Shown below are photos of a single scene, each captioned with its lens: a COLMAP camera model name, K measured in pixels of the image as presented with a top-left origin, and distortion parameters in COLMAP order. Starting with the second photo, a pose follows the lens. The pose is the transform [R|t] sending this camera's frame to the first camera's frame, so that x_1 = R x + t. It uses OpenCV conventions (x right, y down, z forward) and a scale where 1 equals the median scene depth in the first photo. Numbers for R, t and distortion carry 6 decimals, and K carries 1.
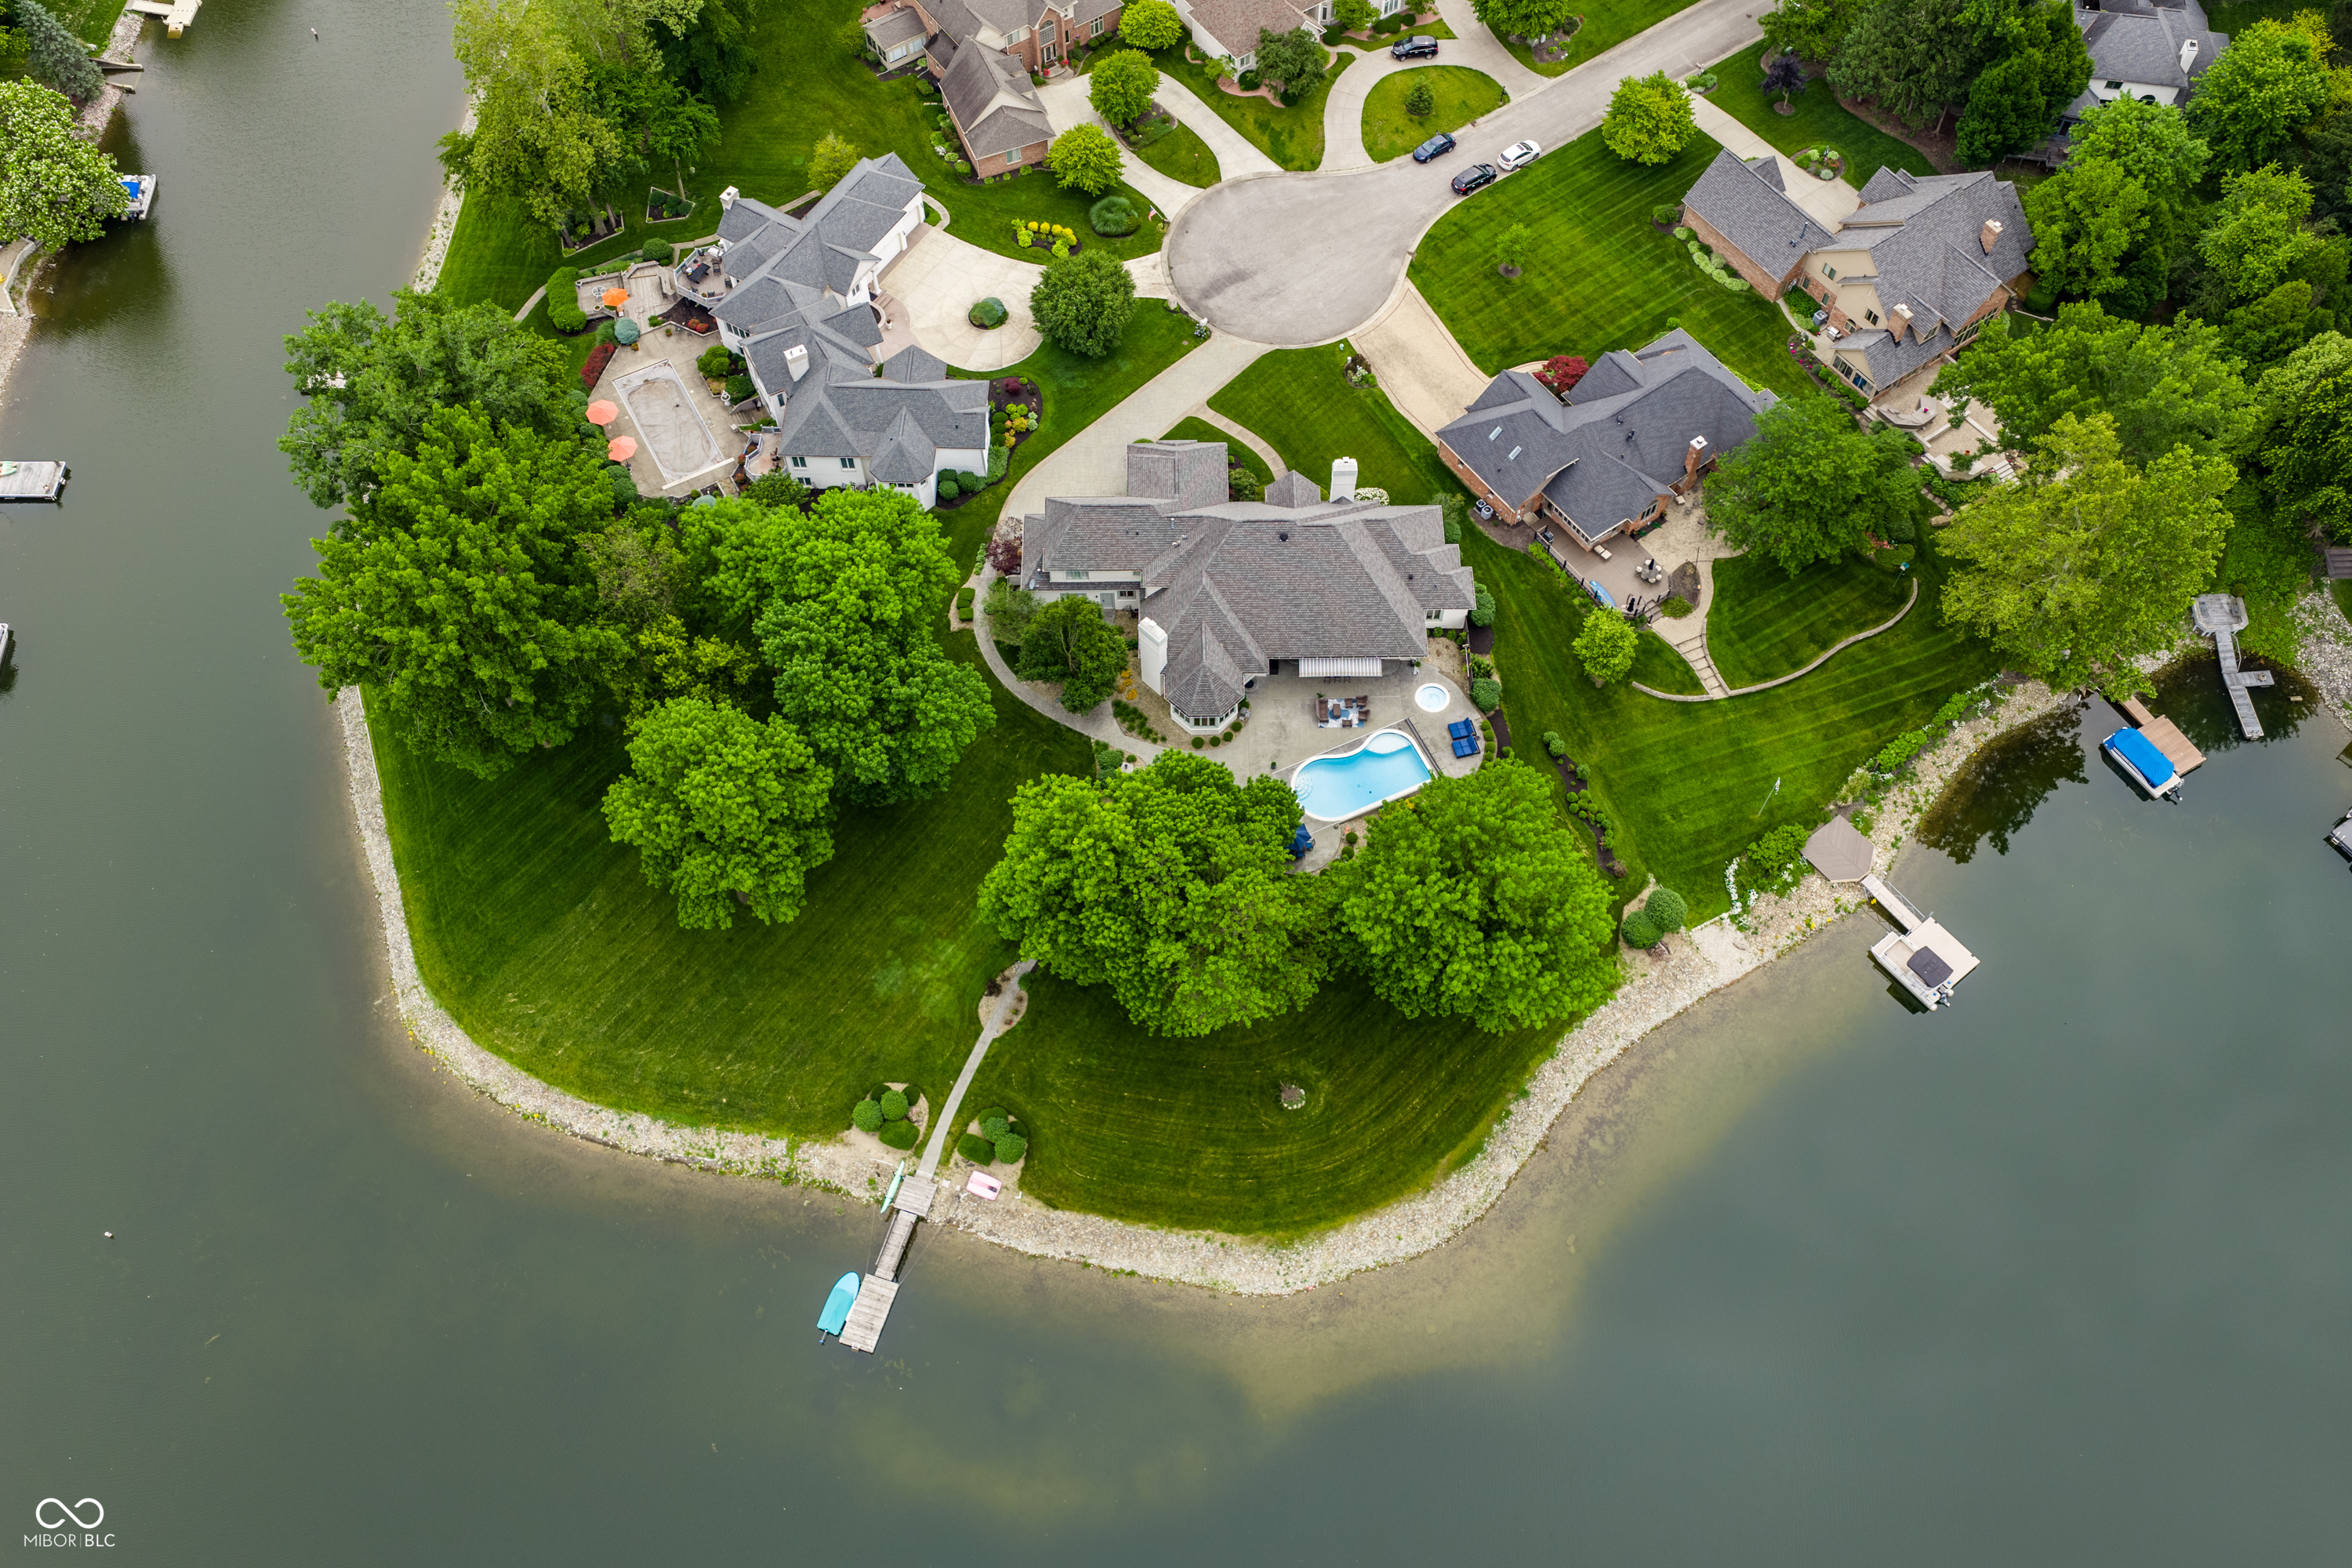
lens RADIAL K [[1949.5, 0, 1167.2], [0, 1949.5, 775.9], [0, 0, 1]] dist [0.018788, -0.040979]
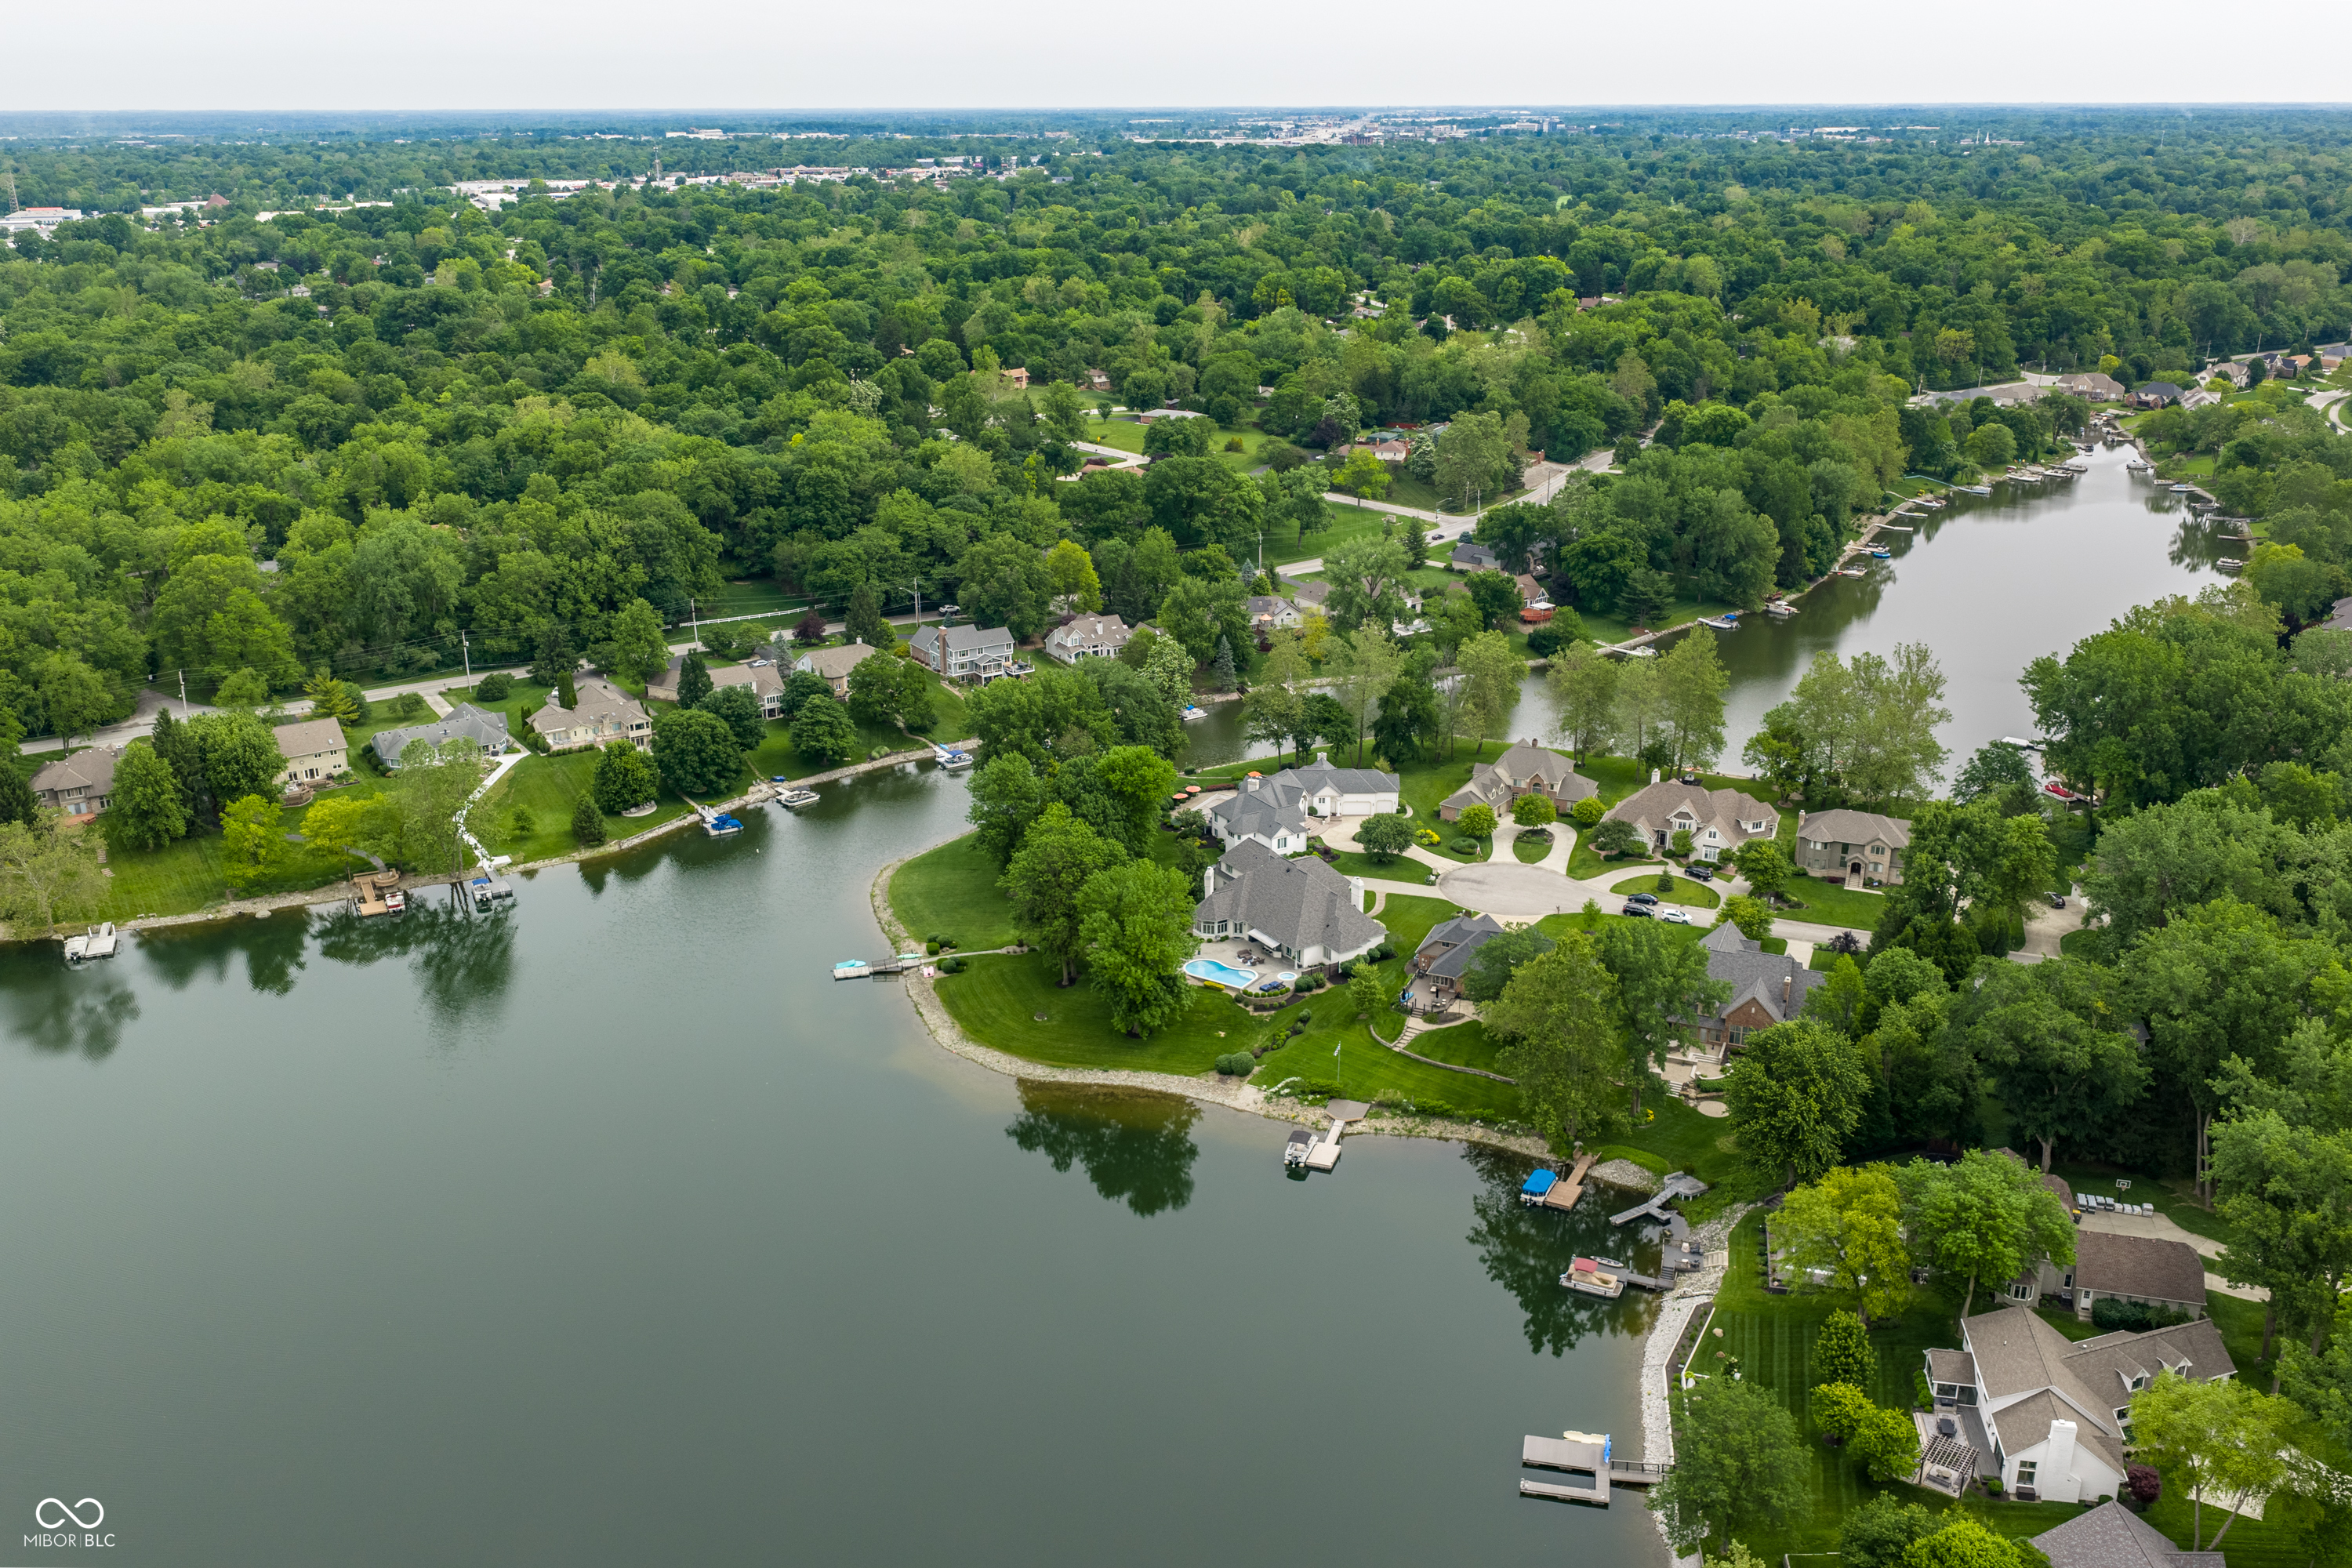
lens RADIAL K [[1949.5, 0, 1172.5], [0, 1949.5, 780.7], [0, 0, 1]] dist [0.018788, -0.040979]
pose [[0.526213, 0.284499, -0.801349, 1.434974], [-0.732092, 0.630980, -0.256721, 0.374032], [0.432599, 0.721751, 0.540309, -0.116692]]
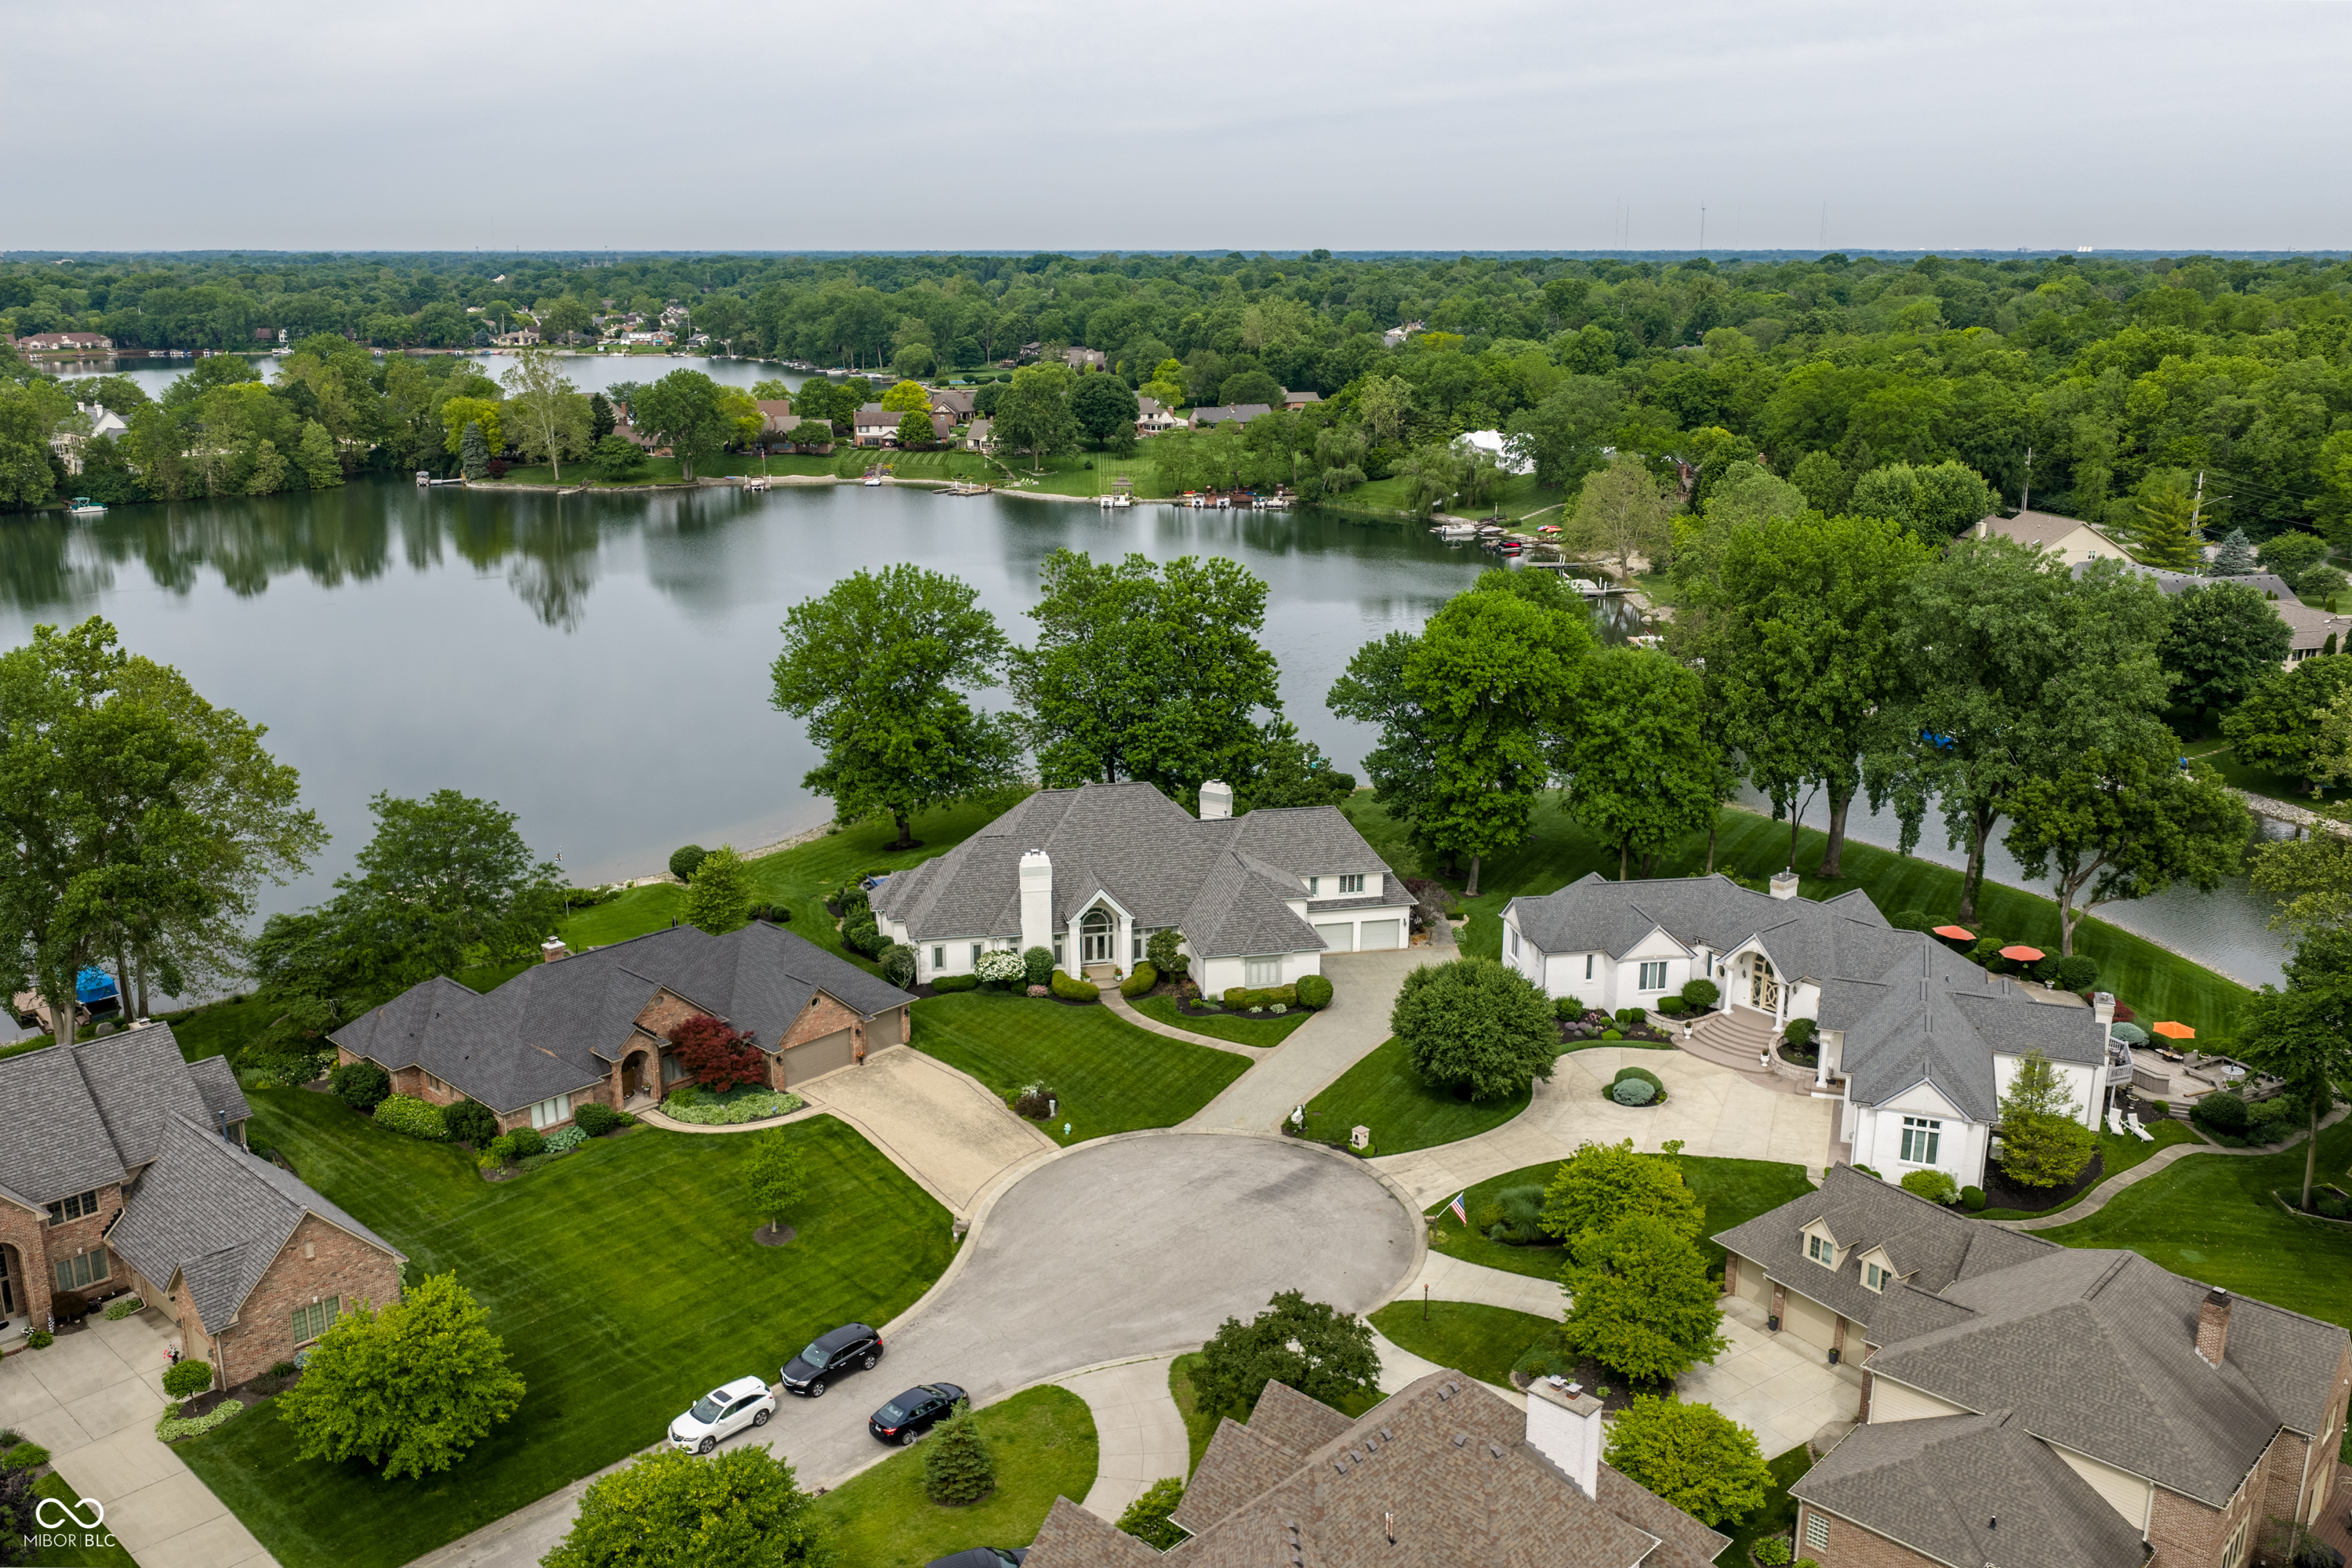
lens RADIAL K [[1949.5, 0, 1175.1], [0, 1949.5, 824.0], [0, 0, 1]] dist [0.018788, -0.040979]
pose [[-0.979109, 0.064867, -0.192711, 0.189722], [-0.171354, 0.247001, 0.953744, -0.940369], [0.109467, 0.966842, -0.230725, 1.187622]]
